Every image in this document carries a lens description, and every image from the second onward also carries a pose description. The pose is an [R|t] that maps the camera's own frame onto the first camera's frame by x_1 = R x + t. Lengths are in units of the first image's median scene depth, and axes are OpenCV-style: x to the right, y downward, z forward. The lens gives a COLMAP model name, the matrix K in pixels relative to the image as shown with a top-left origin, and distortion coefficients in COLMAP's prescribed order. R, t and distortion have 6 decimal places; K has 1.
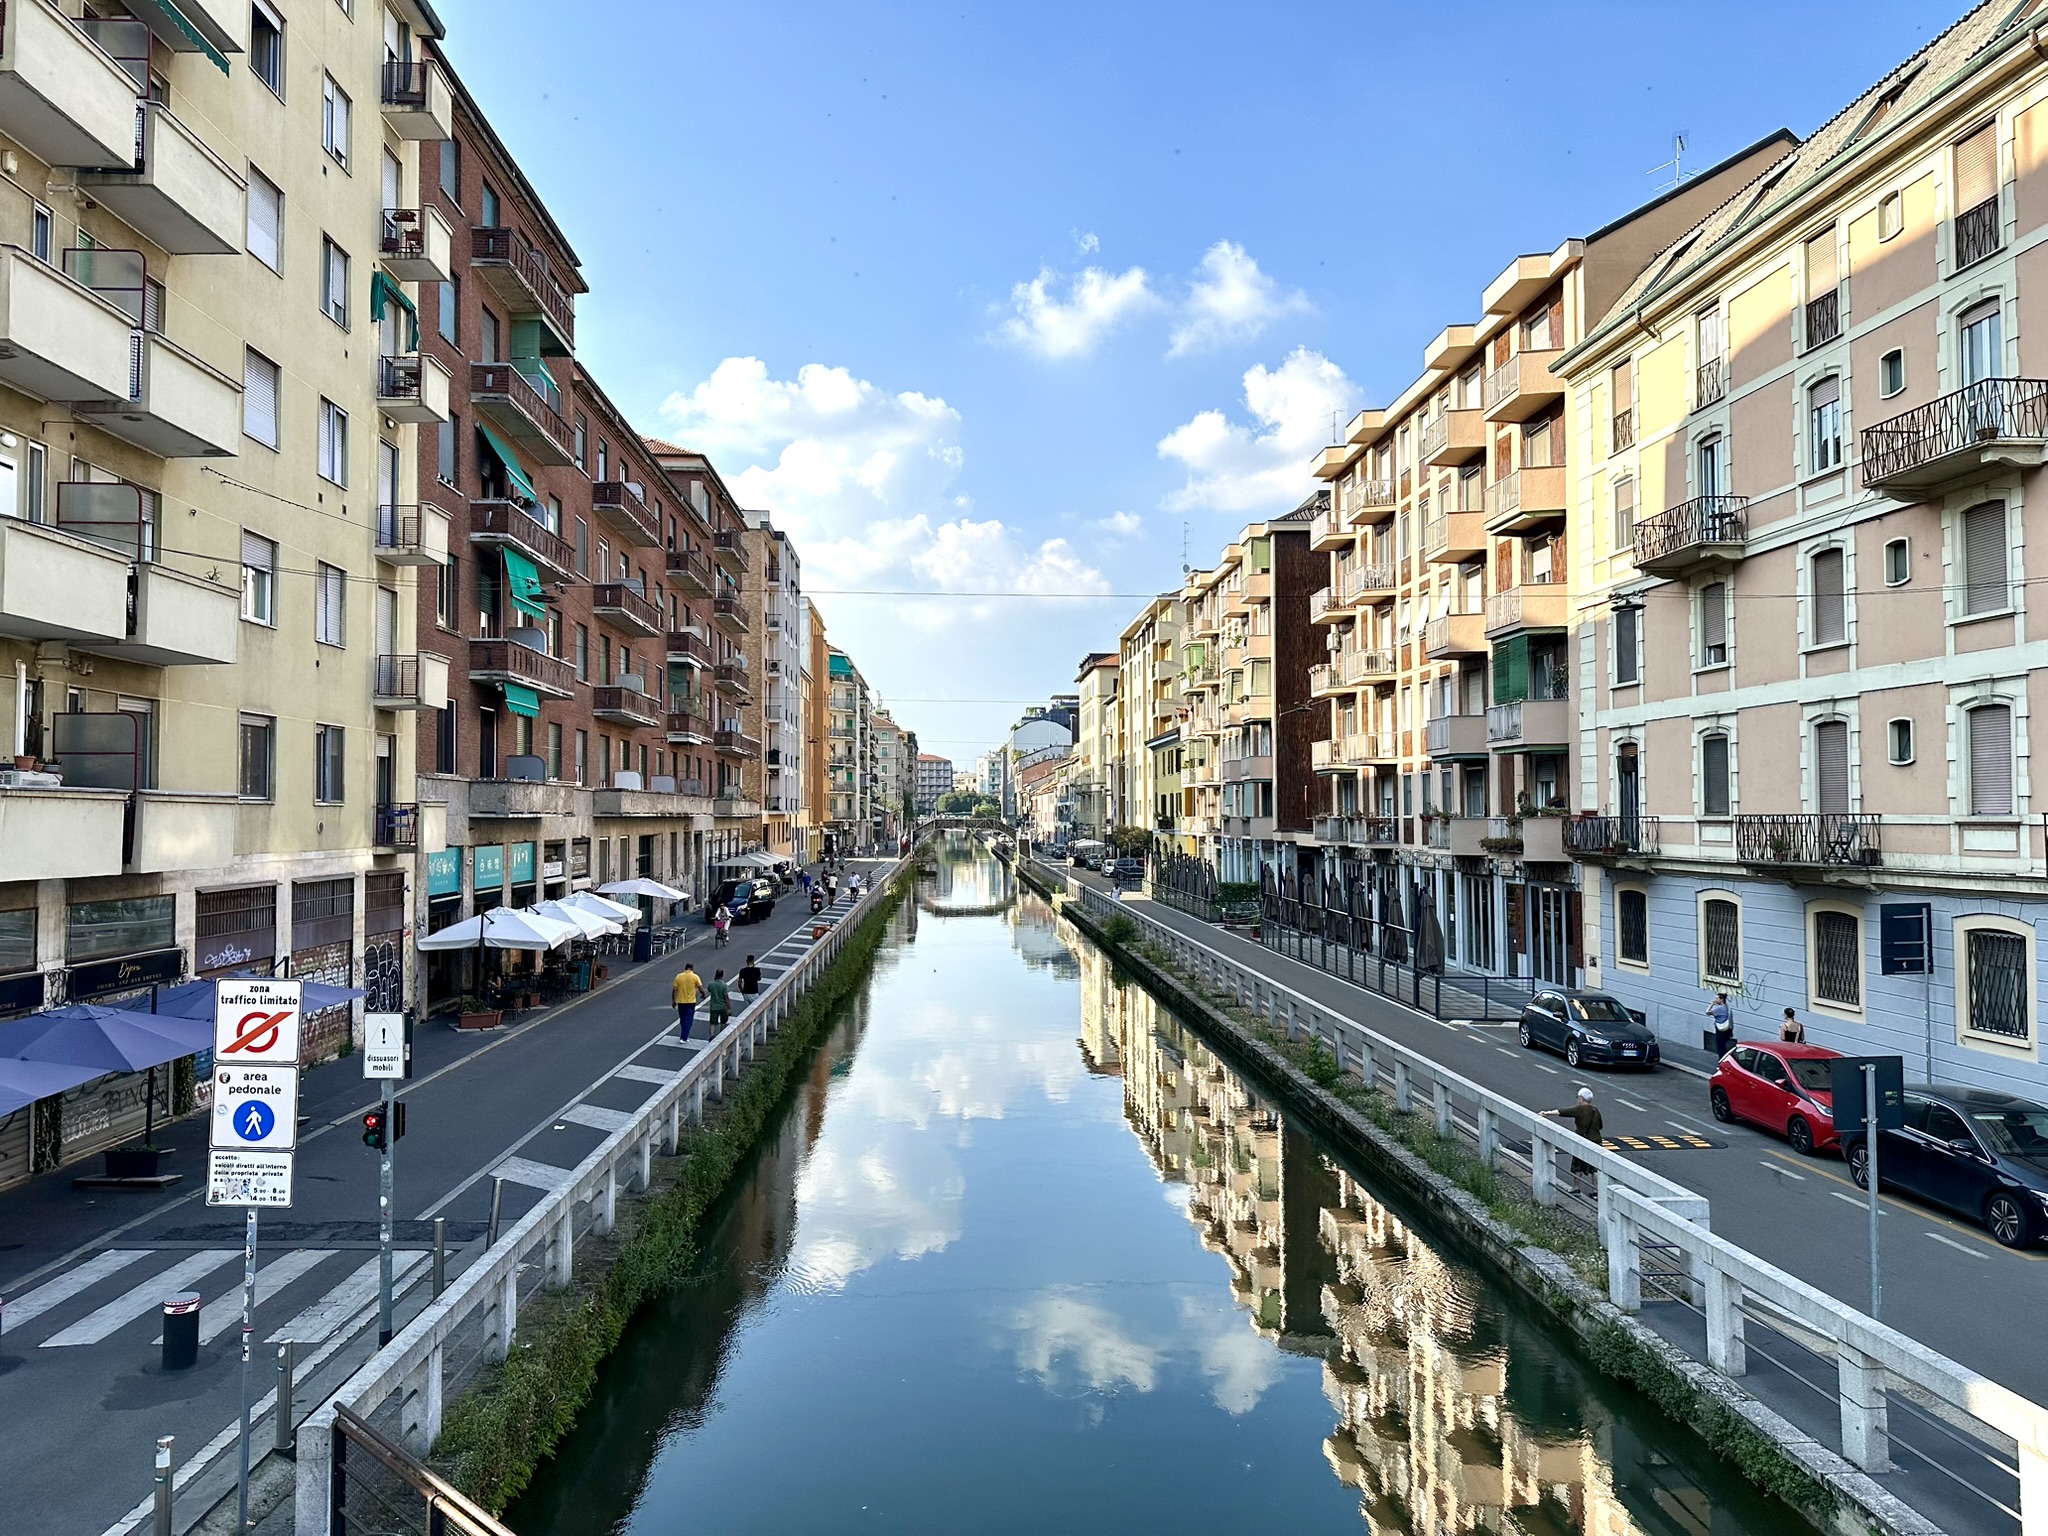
lens RADIAL K [[1415.8, 0, 1024.0], [0, 1415.8, 768.0], [0, 0, 1]] dist [0.022185, -0.002937]
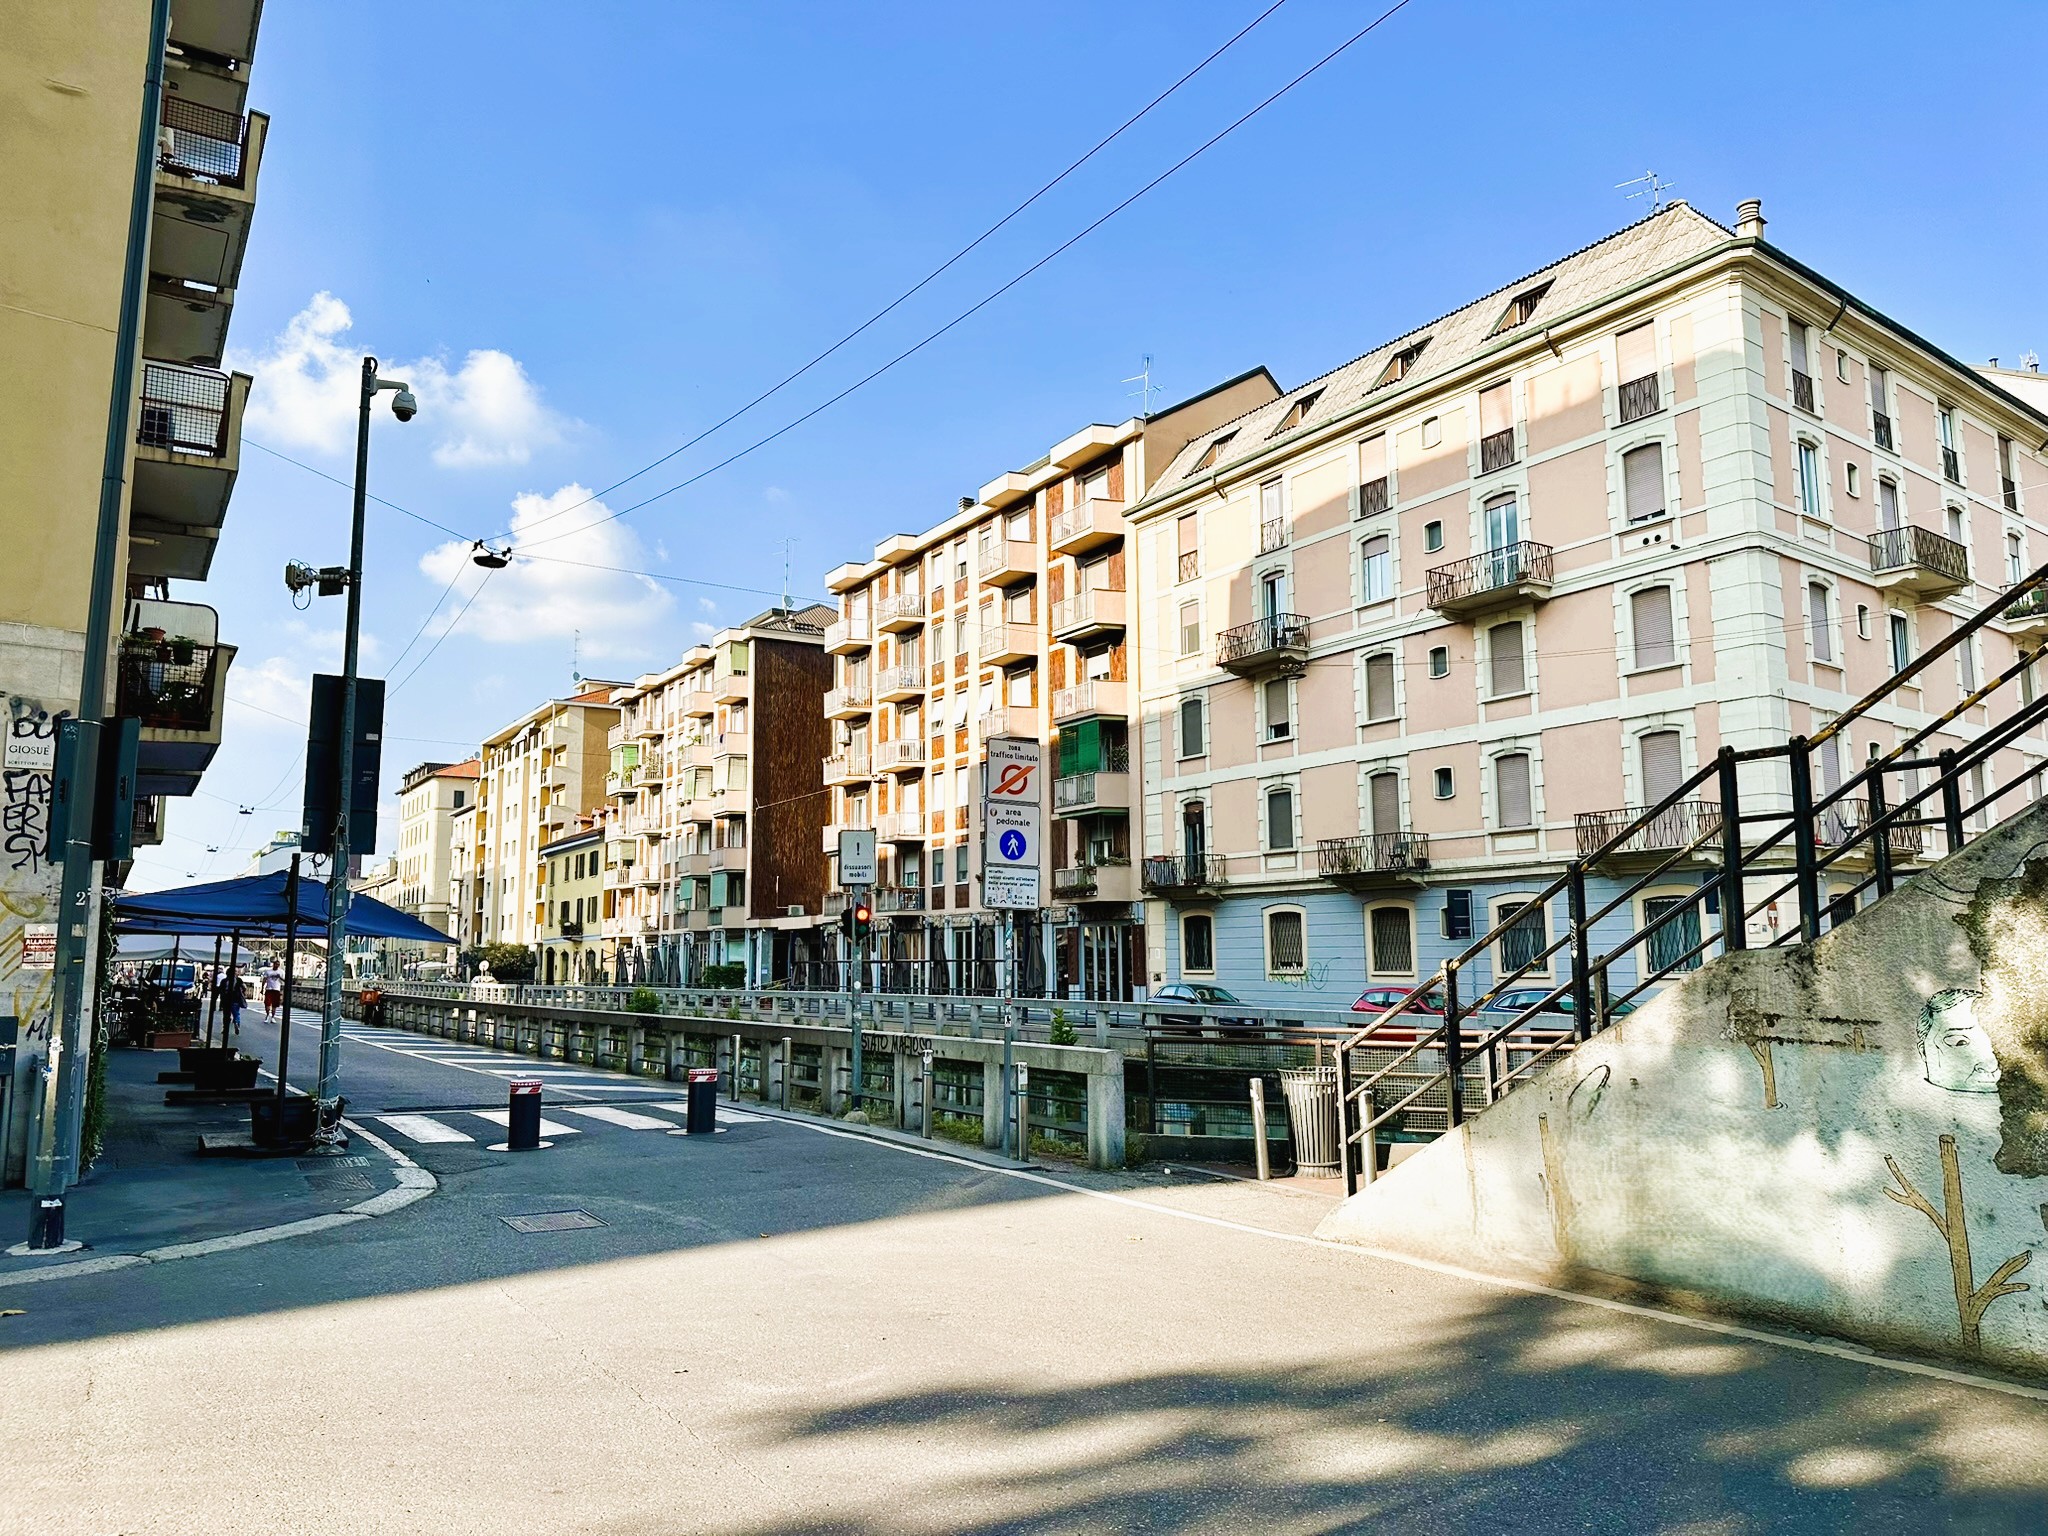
lens RADIAL K [[1409.4, 0, 1024.0], [0, 1409.4, 768.0], [0, 0, 1]] dist [0.209993, -0.000566]
pose [[0.868634, 0.062796, 0.491458, -0.346956], [-0.010578, 0.994060, -0.108320, 0.093322], [-0.495341, 0.088892, 0.864139, -0.044917]]
